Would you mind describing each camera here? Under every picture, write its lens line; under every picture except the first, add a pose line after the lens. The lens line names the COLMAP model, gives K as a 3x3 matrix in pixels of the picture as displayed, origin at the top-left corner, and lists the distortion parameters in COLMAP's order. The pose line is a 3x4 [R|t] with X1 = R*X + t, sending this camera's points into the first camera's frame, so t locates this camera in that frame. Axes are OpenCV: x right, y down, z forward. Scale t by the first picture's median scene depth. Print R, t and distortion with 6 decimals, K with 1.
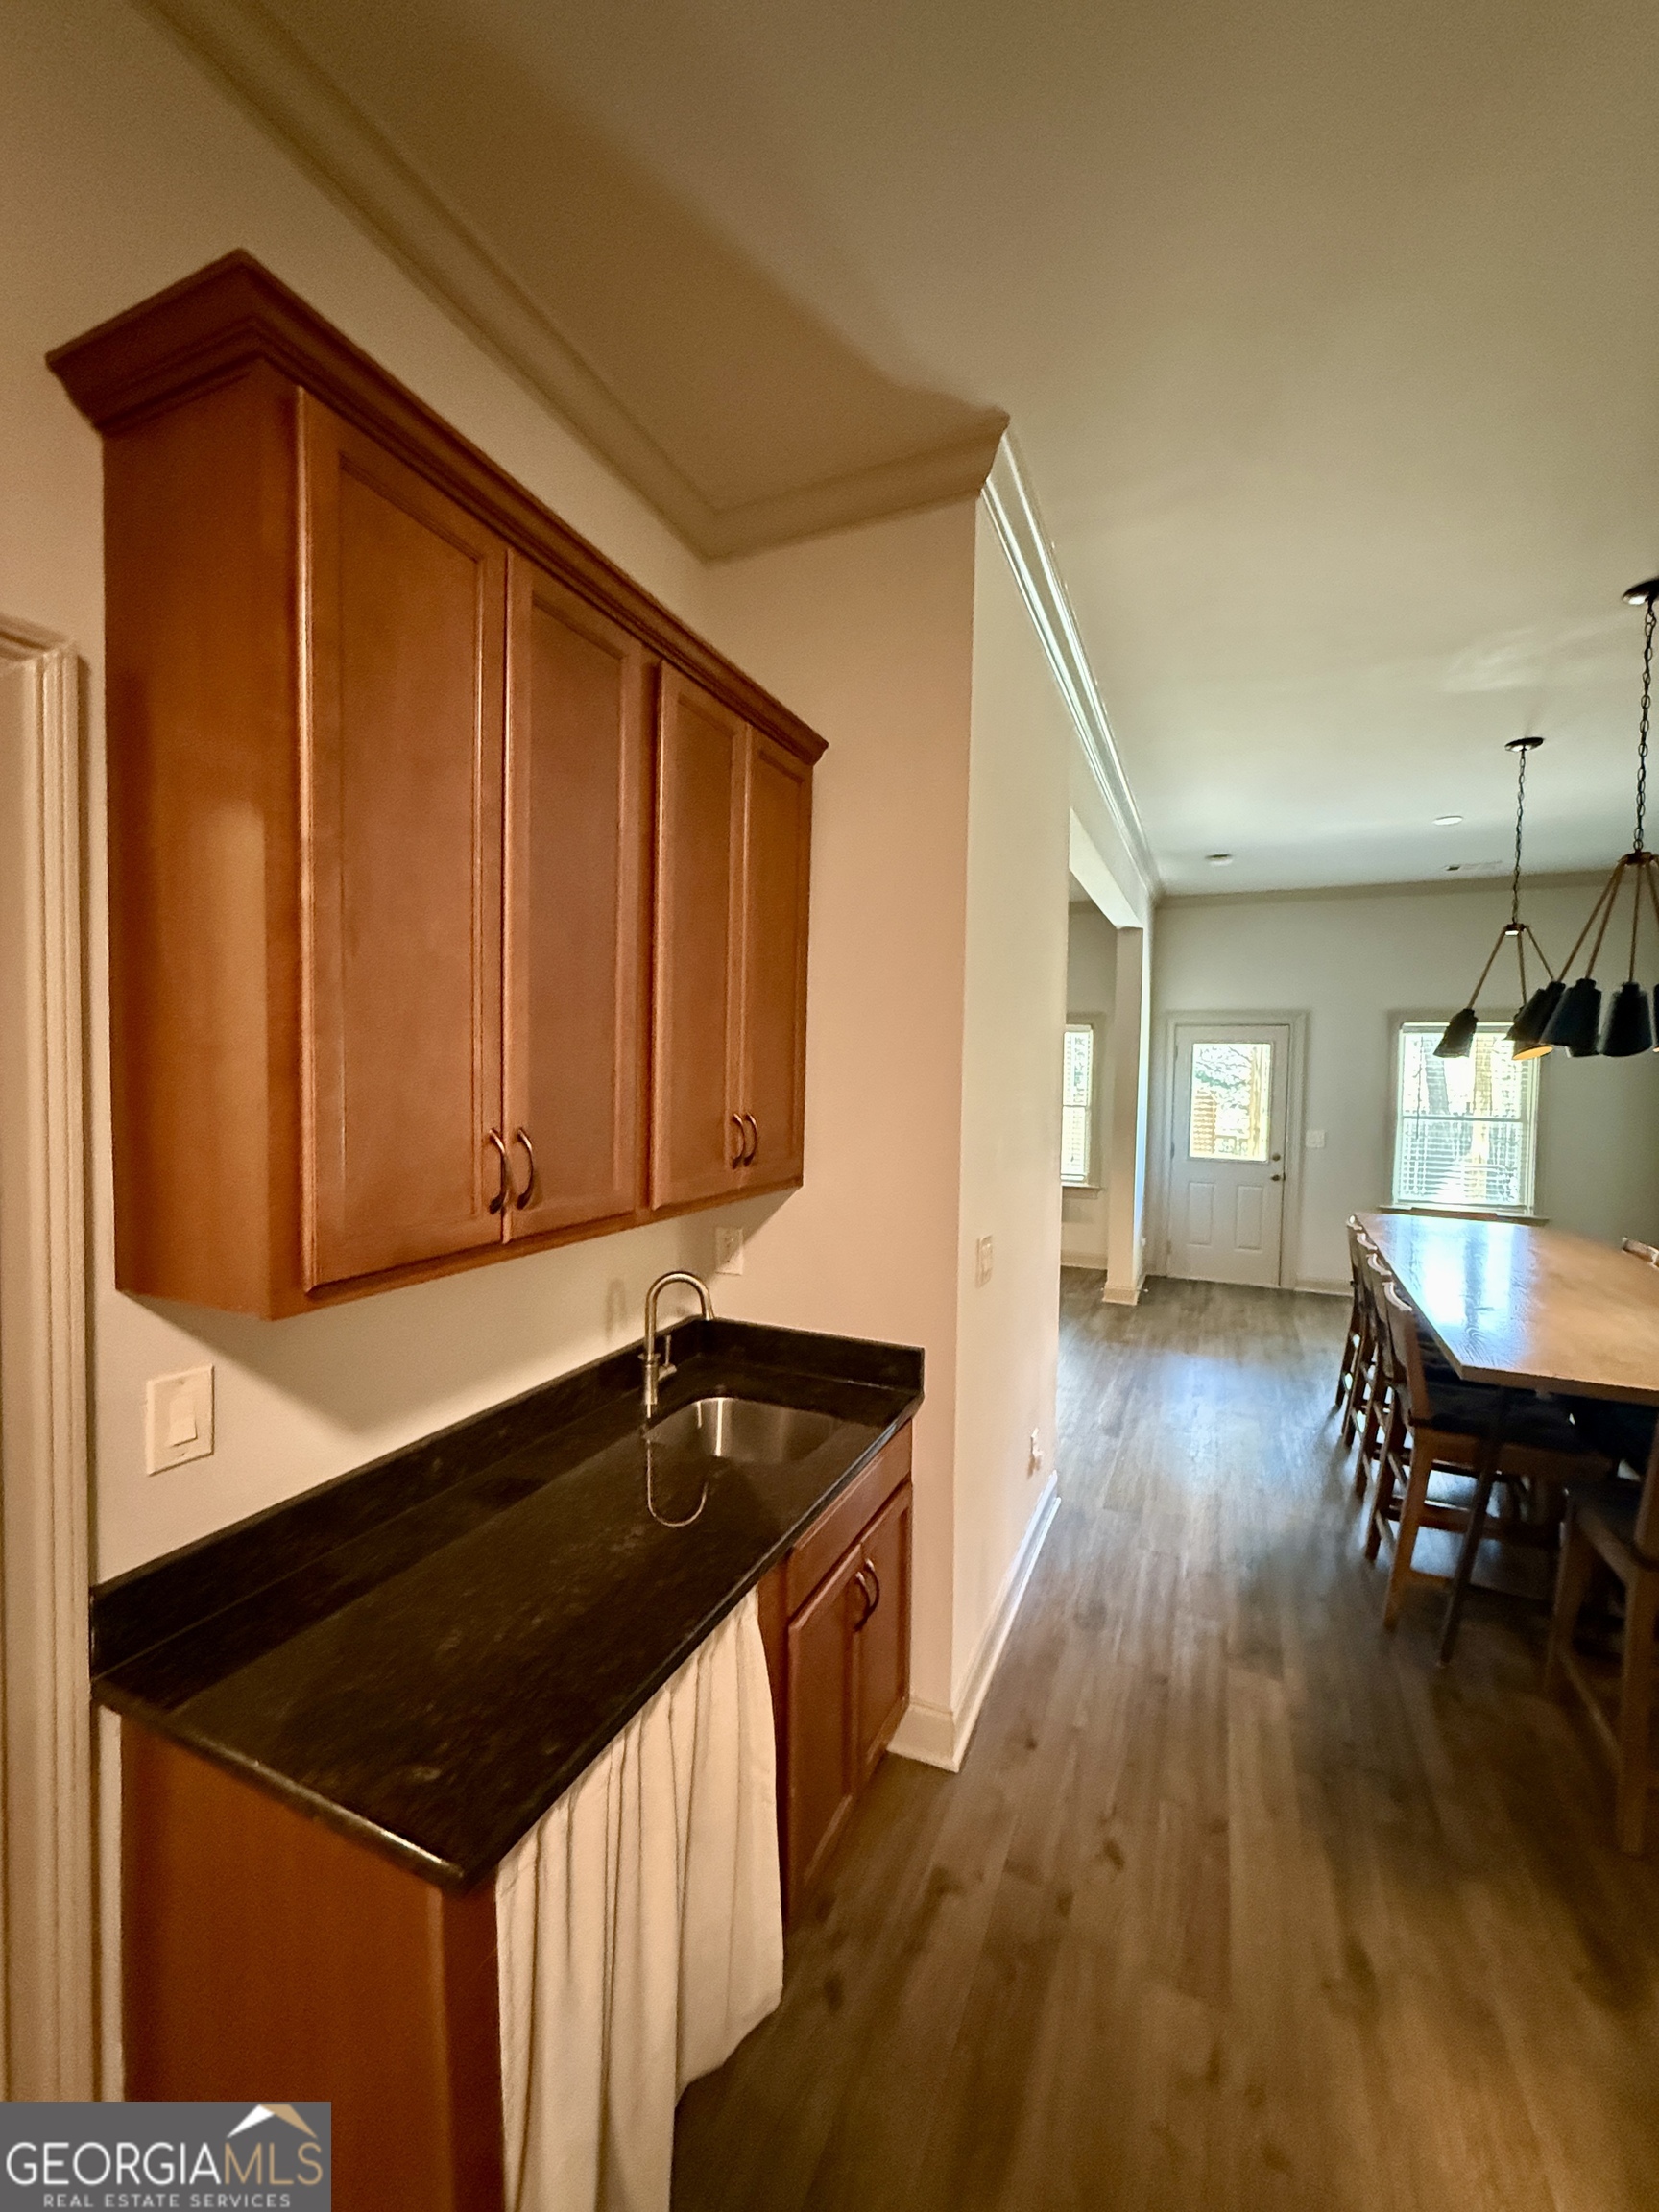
lens RADIAL K [[880.5, 0, 829.5], [0, 880.5, 1106.0], [0, 0, 1]] dist [0.000065, -0.000530]
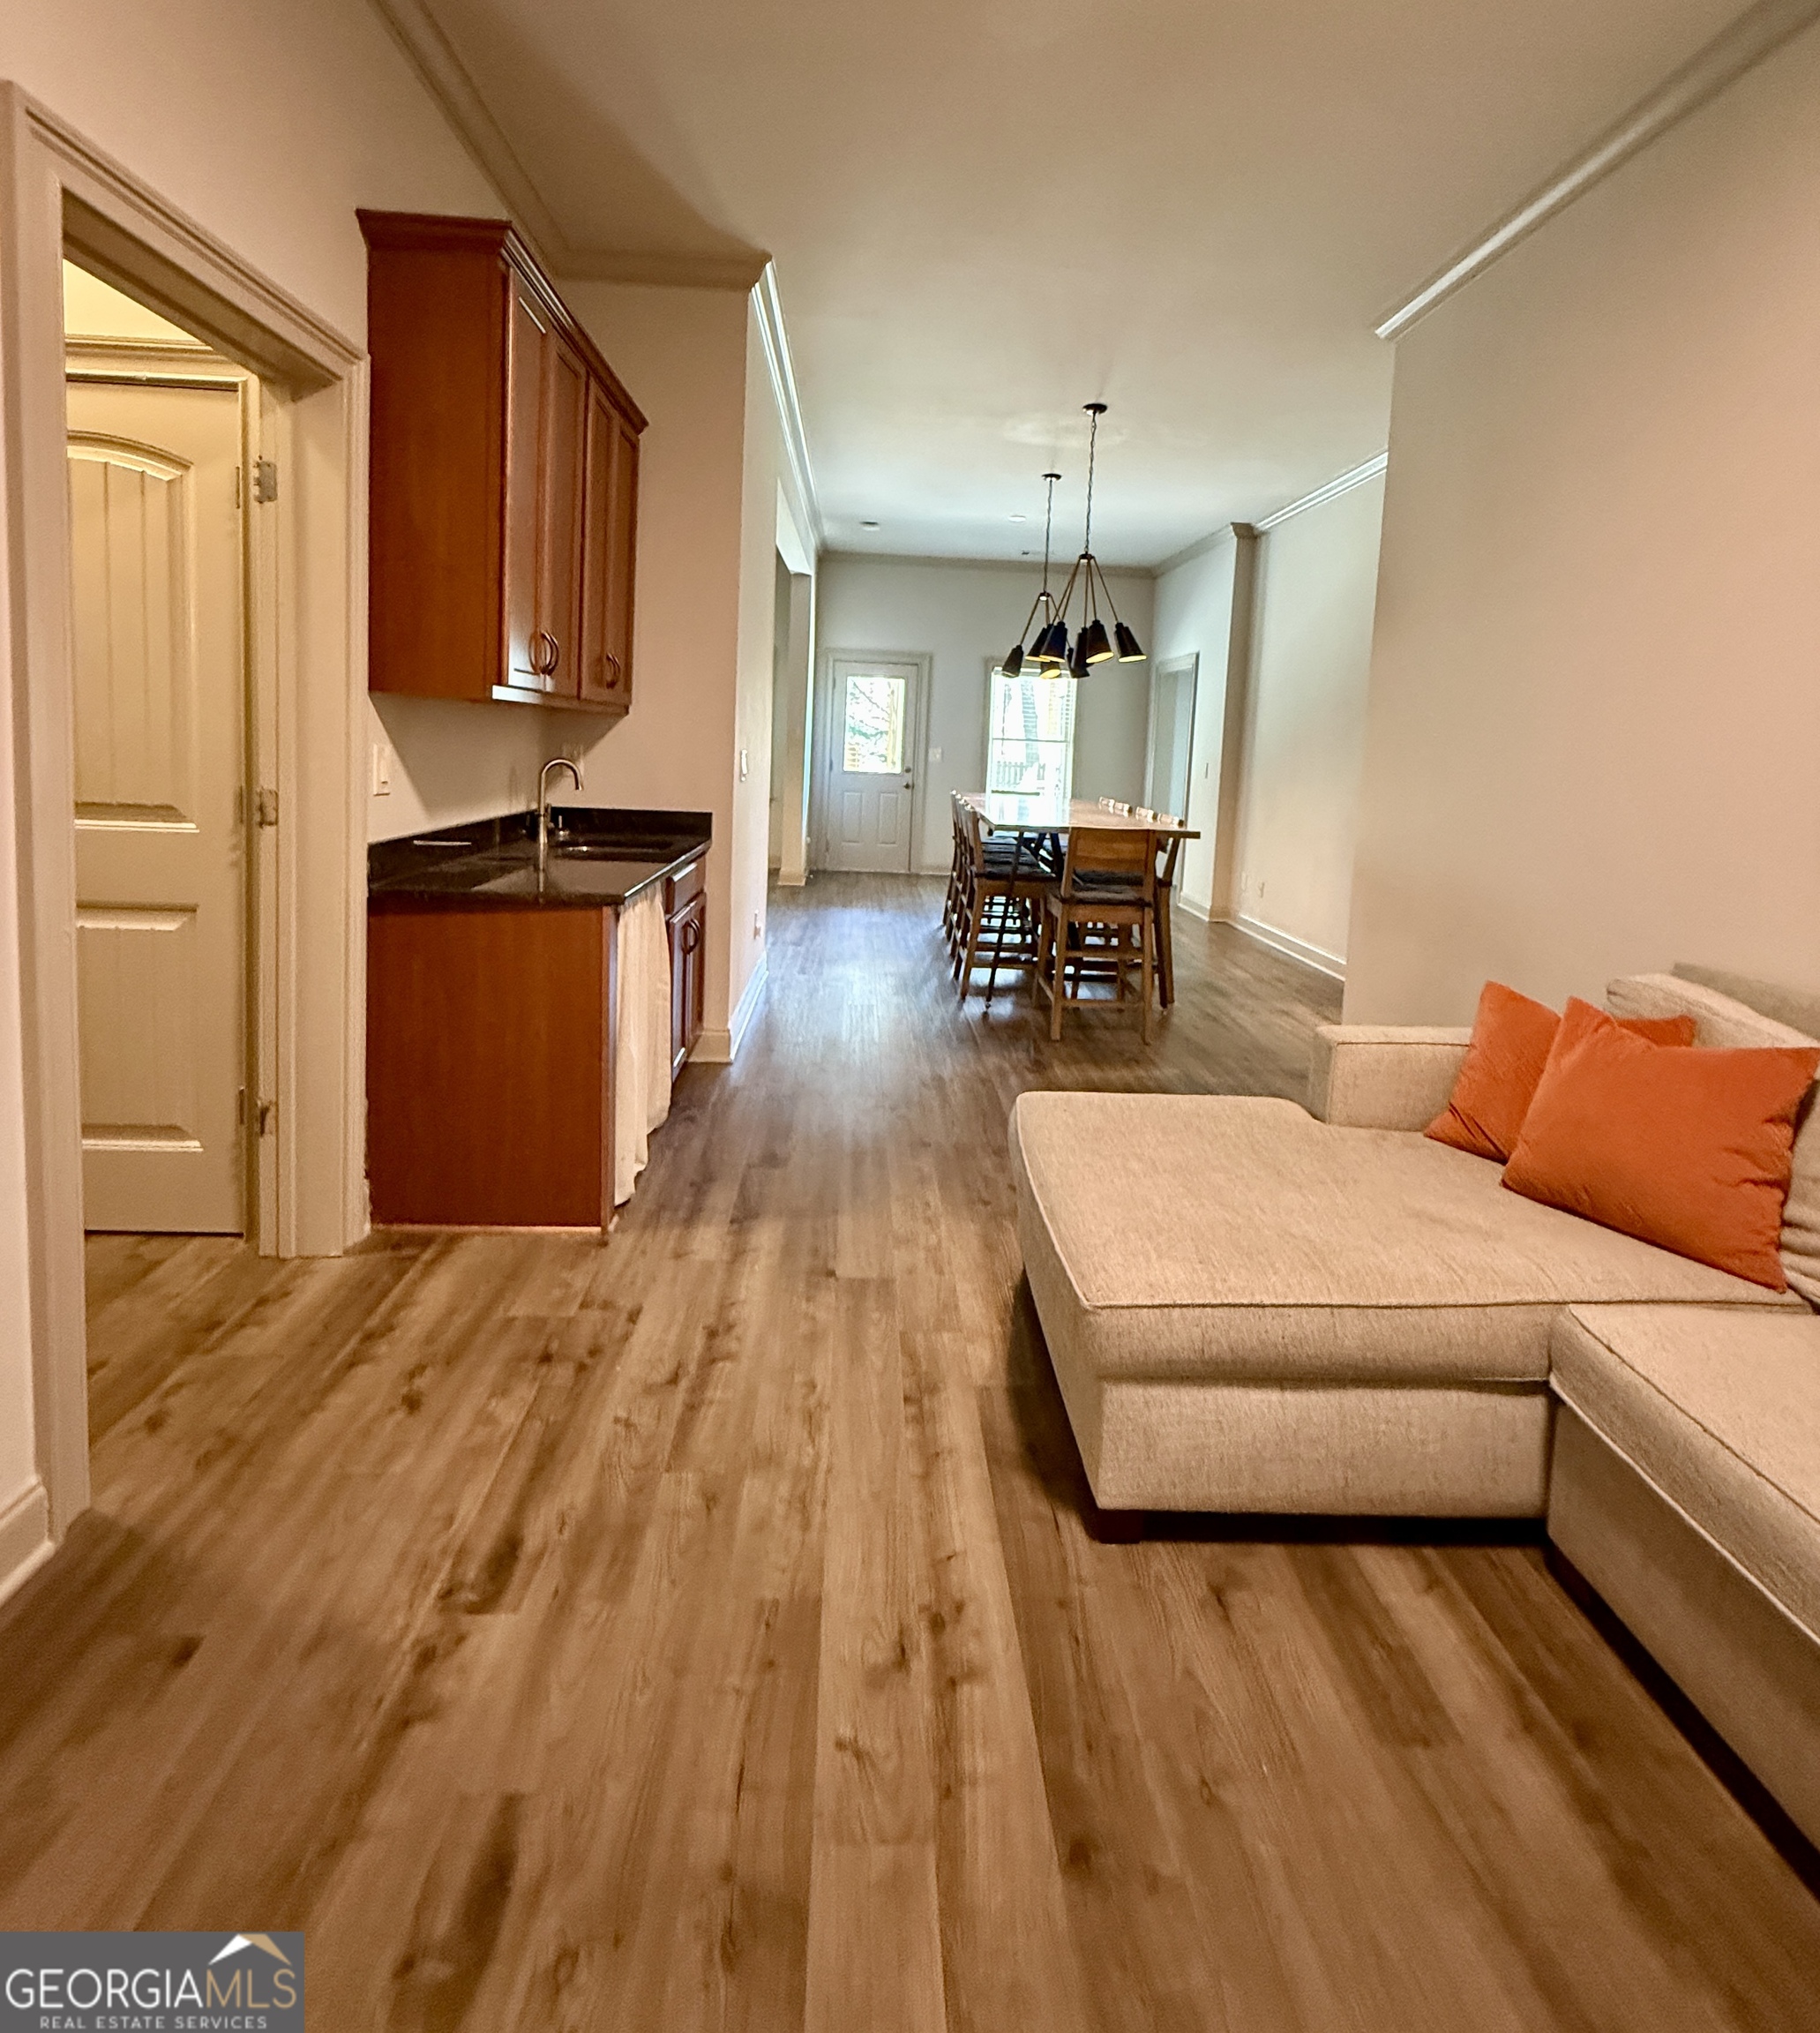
lens RADIAL K [[1444.5, 0, 910.0], [0, 1444.5, 1016.5], [0, 0, 1]] dist [-0.063237, 0.000433]
pose [[0.892596, -0.029218, 0.449909, -0.484257], [-0.010892, 0.996209, 0.086306, 0.260973], [-0.450725, -0.081937, 0.888894, -0.977551]]
